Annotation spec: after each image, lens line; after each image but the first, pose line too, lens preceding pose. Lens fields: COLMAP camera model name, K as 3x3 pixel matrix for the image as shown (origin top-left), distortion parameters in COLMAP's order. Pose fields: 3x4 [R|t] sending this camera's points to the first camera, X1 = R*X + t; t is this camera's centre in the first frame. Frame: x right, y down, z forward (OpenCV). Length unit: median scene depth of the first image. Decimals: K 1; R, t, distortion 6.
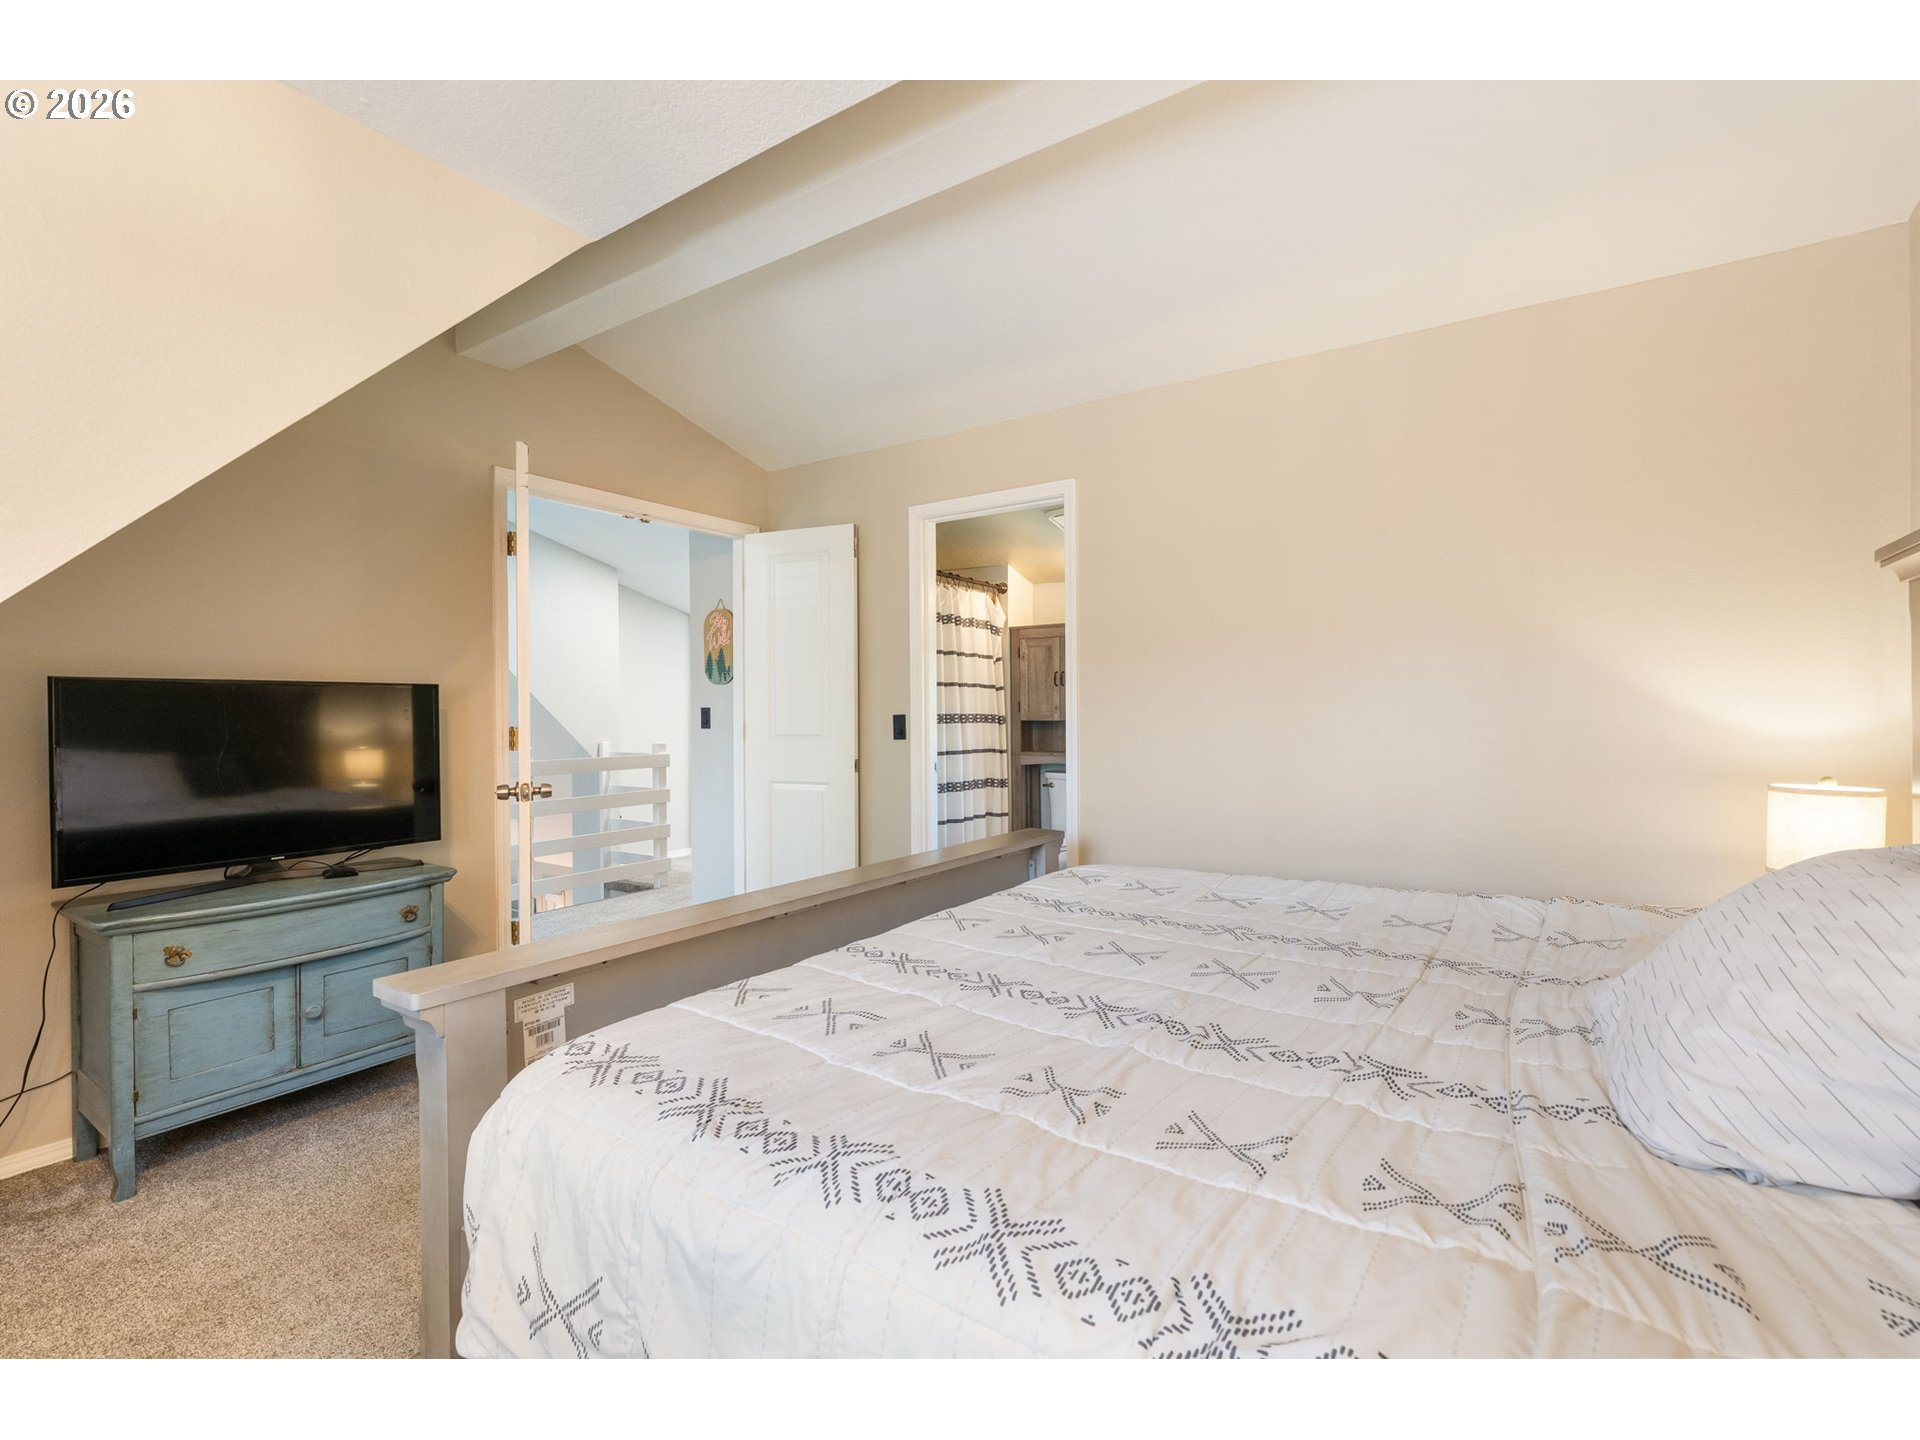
lens RADIAL K [[874.6, 0, 952.0], [0, 874.6, 710.0], [0, 0, 1]] dist [-0.000024, -0.000088]
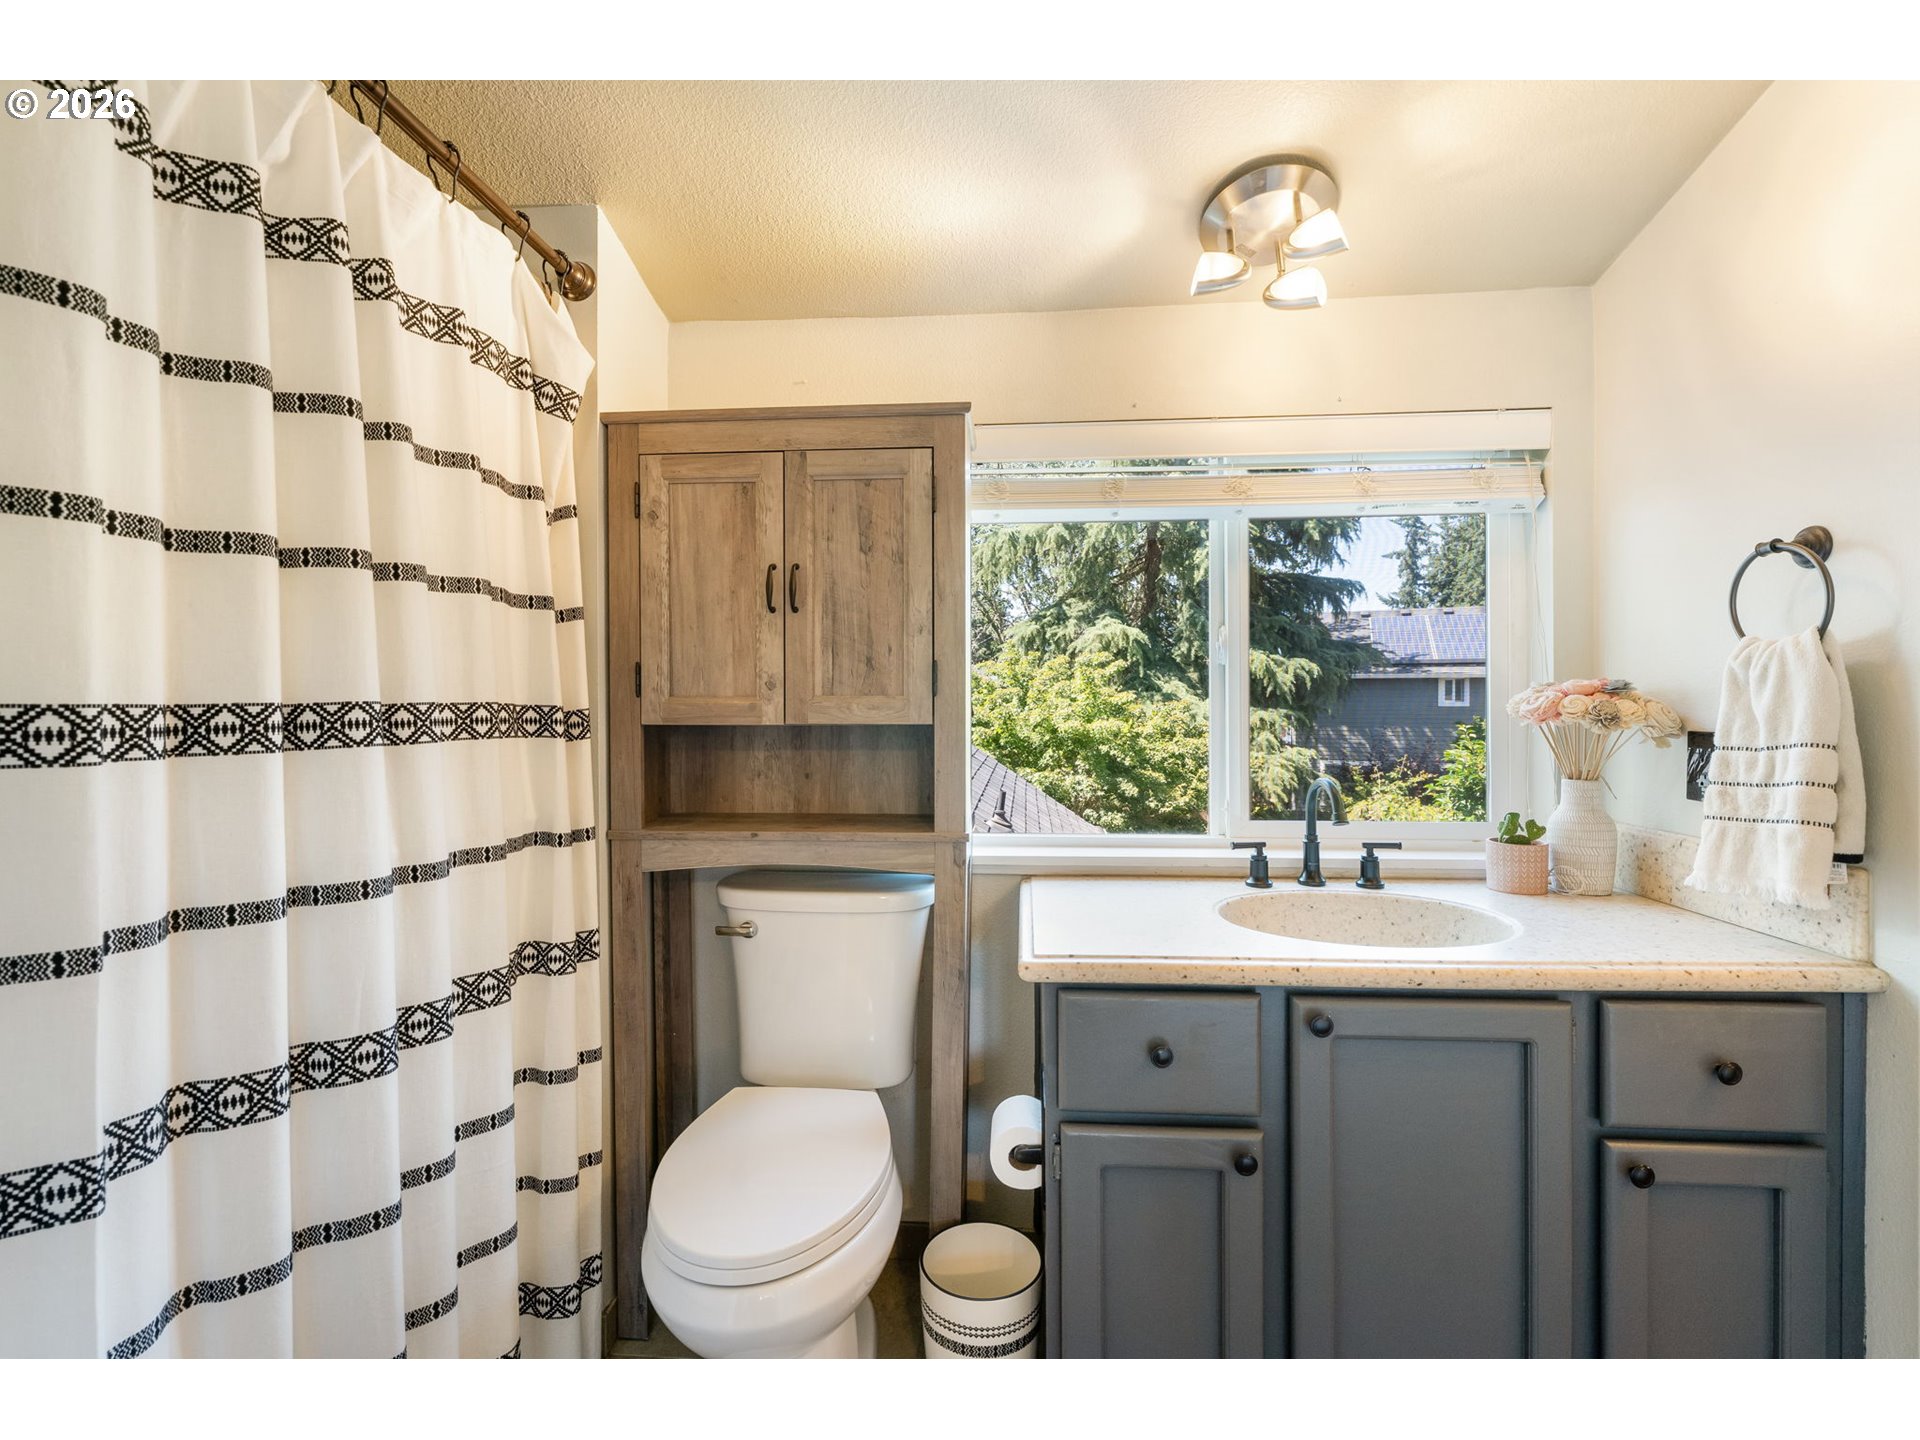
lens RADIAL K [[874.6, 0, 952.0], [0, 874.6, 710.0], [0, 0, 1]] dist [-0.000024, -0.000088]
pose [[0.874681, -0.000120, 0.484698, 0.025749], [-0.005065, 0.999943, 0.009389, 0.003403], [-0.484672, -0.010668, 0.874631, 0.693363]]
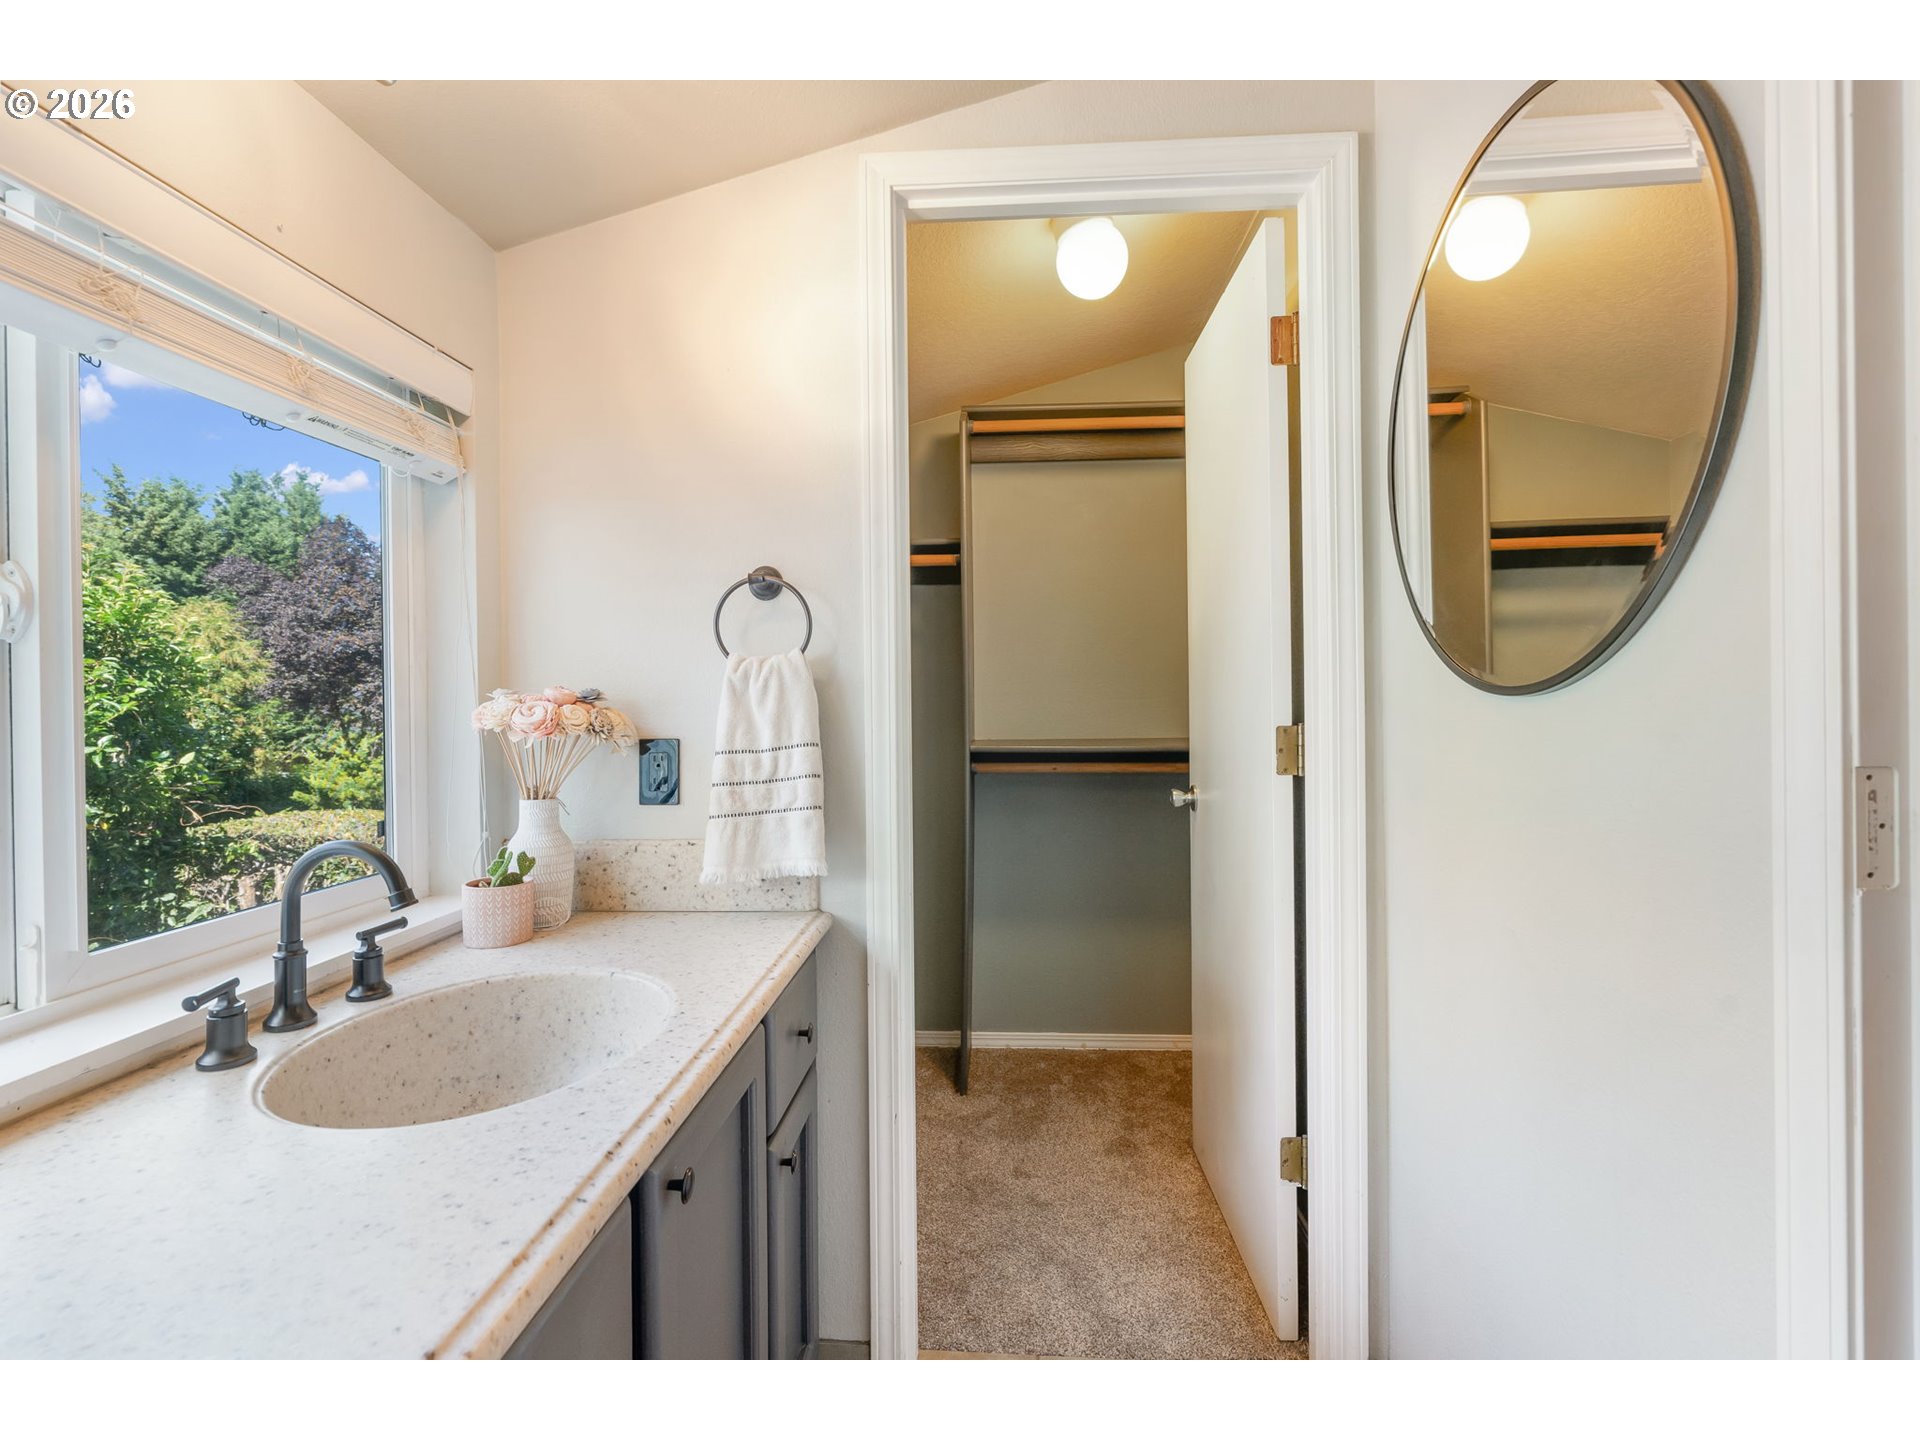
lens RADIAL K [[874.6, 0, 952.0], [0, 874.6, 710.0], [0, 0, 1]] dist [-0.000024, -0.000088]
pose [[-0.496802, 0.009851, 0.867808, 0.065518], [0.009877, 0.999935, -0.005697, 0.004420], [-0.867808, 0.005741, -0.496867, 0.895989]]
